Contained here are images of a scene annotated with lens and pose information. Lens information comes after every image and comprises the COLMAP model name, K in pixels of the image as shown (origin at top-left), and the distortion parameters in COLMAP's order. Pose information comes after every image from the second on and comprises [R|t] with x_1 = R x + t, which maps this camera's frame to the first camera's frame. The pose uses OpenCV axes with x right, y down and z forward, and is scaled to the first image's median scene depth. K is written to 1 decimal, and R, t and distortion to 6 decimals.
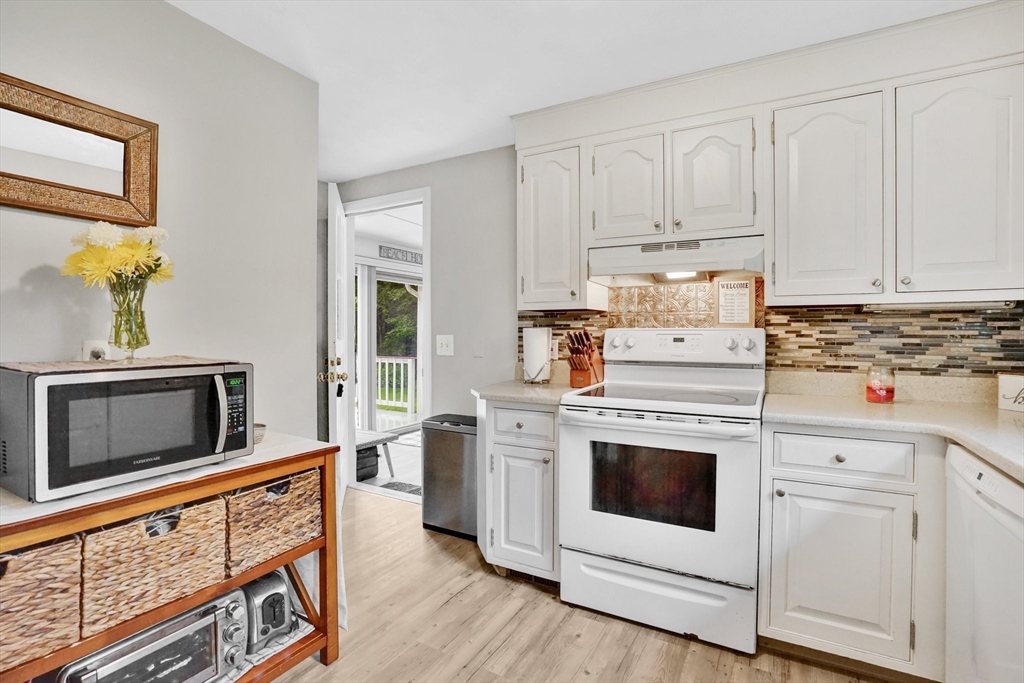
lens RADIAL K [[490.3, 0, 511.1], [0, 490.3, 334.5], [0, 0, 1]] dist [-0.046044, 0.012130]
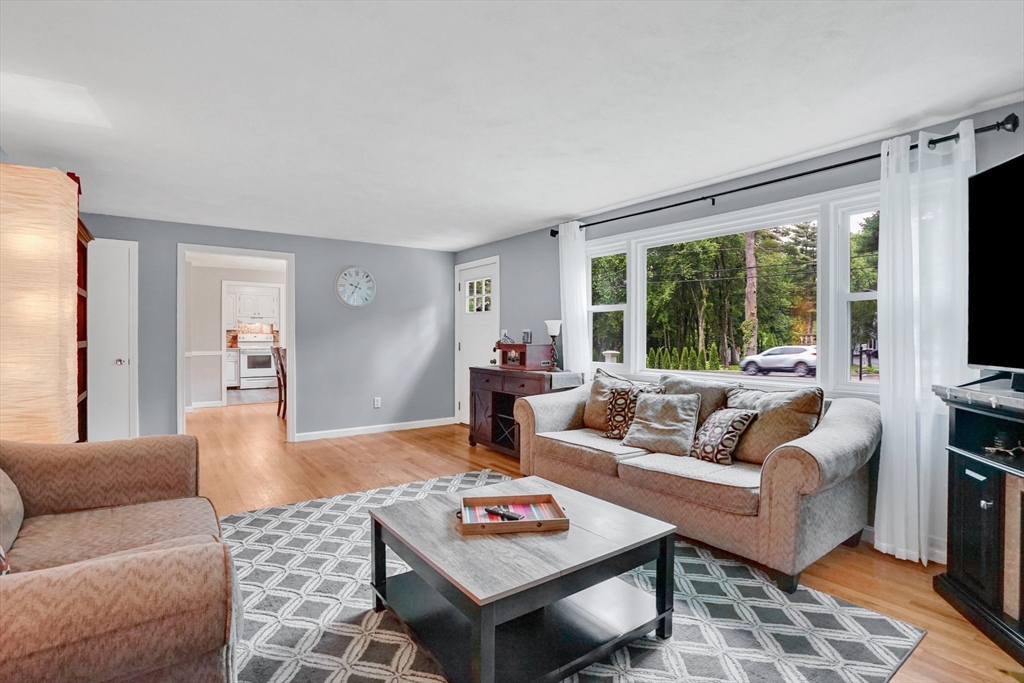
lens RADIAL K [[490.3, 0, 517.1], [0, 490.3, 337.6], [0, 0, 1]] dist [-0.046044, 0.012130]
pose [[0.395288, -0.002422, 0.918554, -3.517721], [0.006598, 0.999978, -0.000202, 0.044321], [-0.918533, 0.006141, 0.395295, -3.777208]]
